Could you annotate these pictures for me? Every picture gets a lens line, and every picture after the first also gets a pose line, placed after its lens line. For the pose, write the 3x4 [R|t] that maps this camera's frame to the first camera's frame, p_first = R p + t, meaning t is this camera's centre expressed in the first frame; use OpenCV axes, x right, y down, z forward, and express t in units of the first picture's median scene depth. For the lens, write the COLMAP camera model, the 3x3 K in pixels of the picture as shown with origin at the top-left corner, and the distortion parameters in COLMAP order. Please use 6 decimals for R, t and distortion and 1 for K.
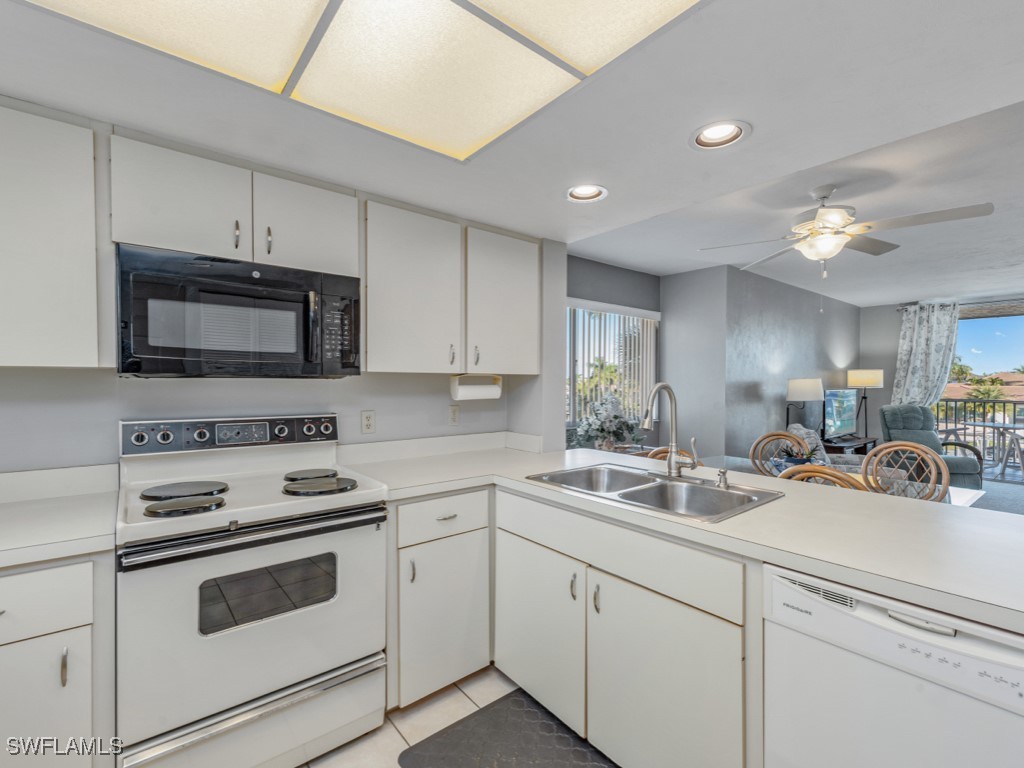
lens RADIAL K [[468.1, 0, 511.4], [0, 468.1, 386.1], [0, 0, 1]] dist [0.007504, -0.000193]
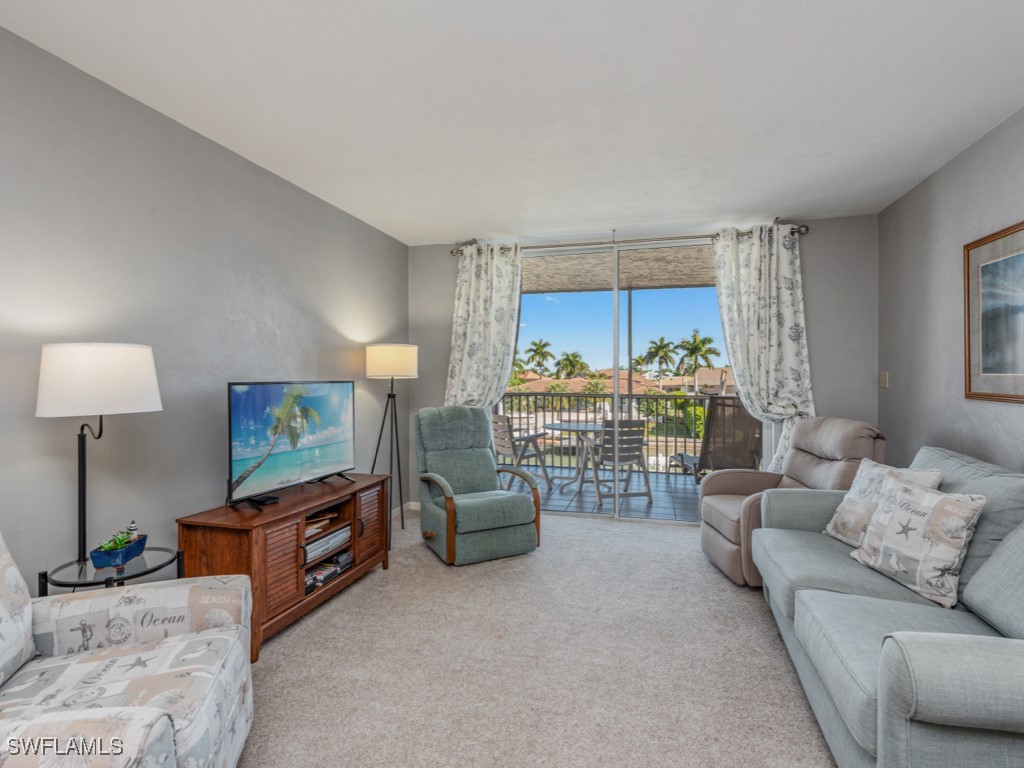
lens RADIAL K [[520.2, 0, 518.8], [0, 520.2, 376.1], [0, 0, 1]] dist [0.025853, -0.001241]
pose [[0.805267, -0.005810, 0.592884, 0.496886], [0.014962, 0.999833, -0.010523, 0.009490], [-0.592723, 0.017344, 0.805219, 0.408621]]
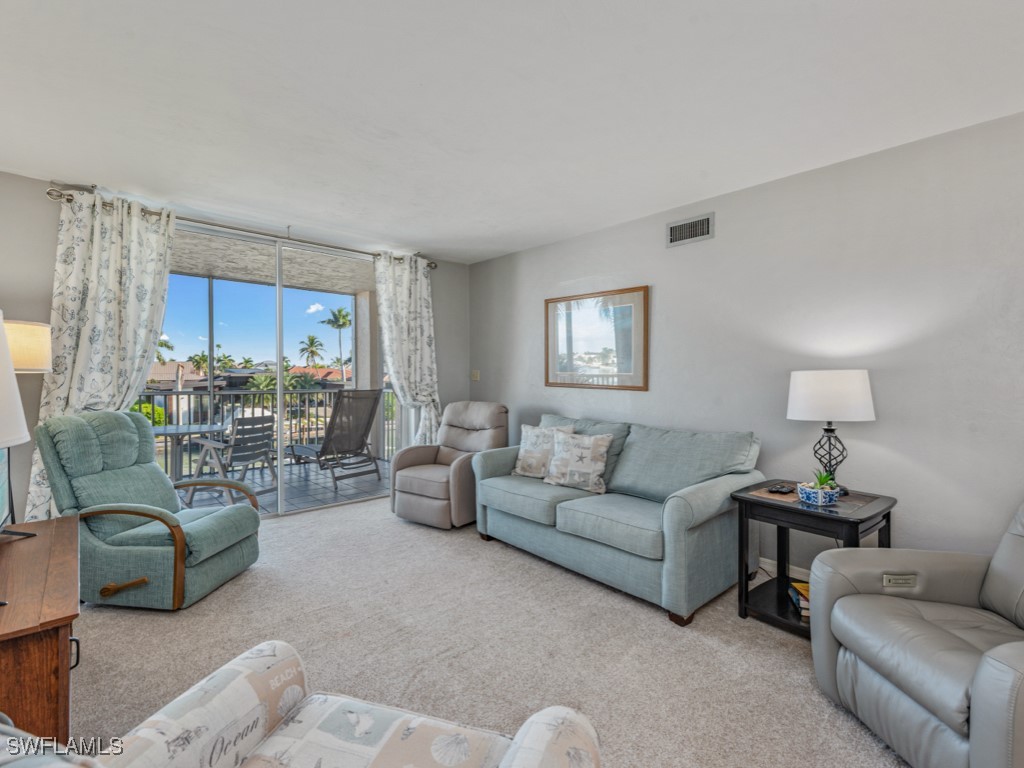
lens RADIAL K [[487.5, 0, 498.1], [0, 487.5, 370.3], [0, 0, 1]] dist [0.015828, -0.000047]
pose [[-0.051947, -0.000549, 0.998650, 0.354262], [0.009865, 0.999951, 0.001063, 0.004480], [-0.998601, 0.009907, -0.051940, 0.629486]]
